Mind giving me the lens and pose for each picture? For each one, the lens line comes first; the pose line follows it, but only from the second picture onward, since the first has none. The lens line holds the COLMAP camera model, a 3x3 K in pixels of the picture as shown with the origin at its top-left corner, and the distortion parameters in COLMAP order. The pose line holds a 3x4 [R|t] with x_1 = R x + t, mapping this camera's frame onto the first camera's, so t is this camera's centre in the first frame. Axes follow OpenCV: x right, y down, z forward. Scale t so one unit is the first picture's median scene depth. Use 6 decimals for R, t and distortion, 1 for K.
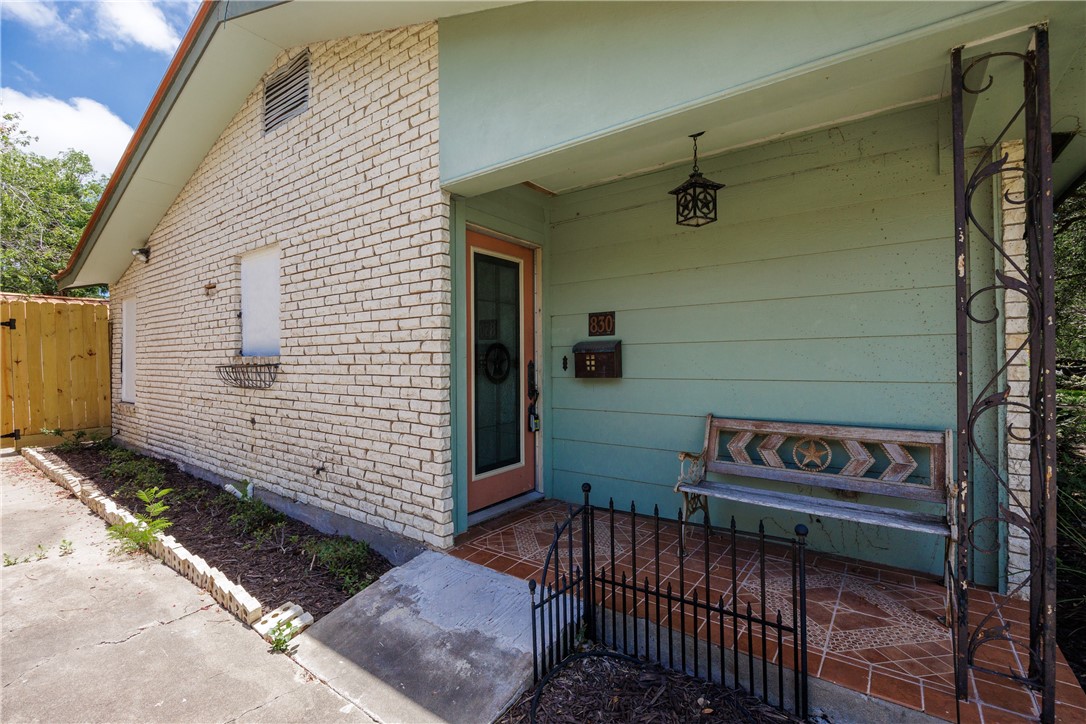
lens RADIAL K [[483.3, 0, 543.0], [0, 483.3, 347.7], [0, 0, 1]] dist [0.000004, 0.000055]
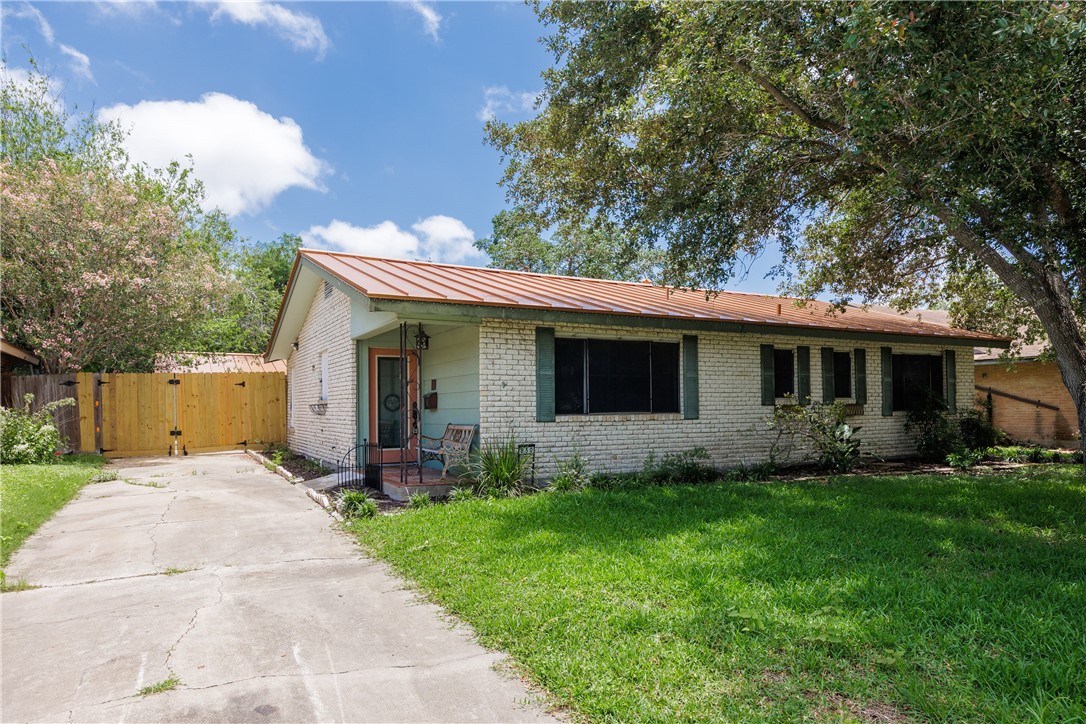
lens RADIAL K [[672.9, 0, 543.0], [0, 672.9, 362.0], [0, 0, 1]] dist [-0.000341, -0.000079]
pose [[0.909336, -0.027058, -0.415182, 1.580727], [0.009291, 0.998955, -0.044754, -0.010104], [0.415959, 0.036839, 0.908637, -1.355669]]
